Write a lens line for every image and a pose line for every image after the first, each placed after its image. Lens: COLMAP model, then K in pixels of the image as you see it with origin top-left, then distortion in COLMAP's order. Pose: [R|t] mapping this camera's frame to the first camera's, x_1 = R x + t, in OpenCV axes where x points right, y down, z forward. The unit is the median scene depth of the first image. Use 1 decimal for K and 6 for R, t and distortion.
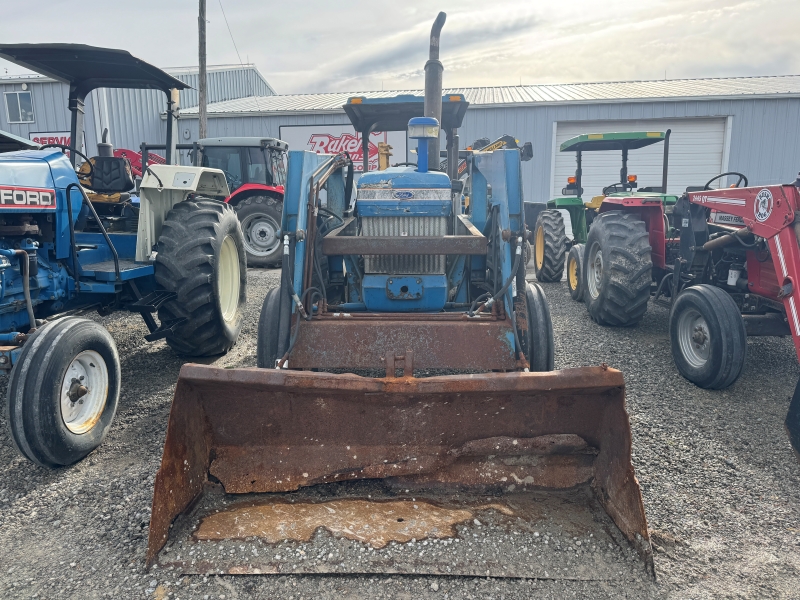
lens RADIAL K [[589.4, 0, 400.0], [0, 589.4, 300.0], [0, 0, 1]] dist [-0.001228, -0.001227]
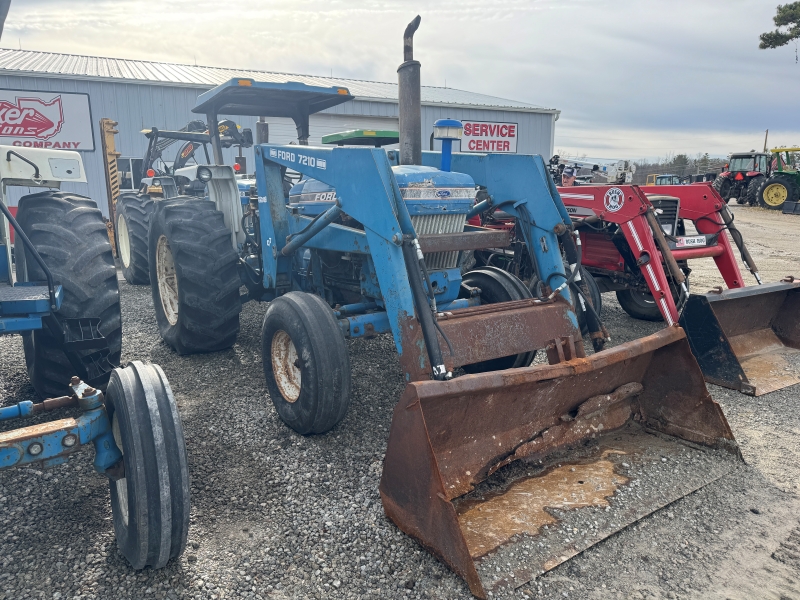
lens RADIAL K [[591.2, 0, 400.0], [0, 591.2, 300.0], [0, 0, 1]] dist [0.008983, 0.000592]
pose [[0.803578, -0.107231, 0.585460, -0.521867], [0.092539, 0.994185, 0.055077, -0.042899], [-0.587961, 0.009919, 0.808828, 0.152884]]
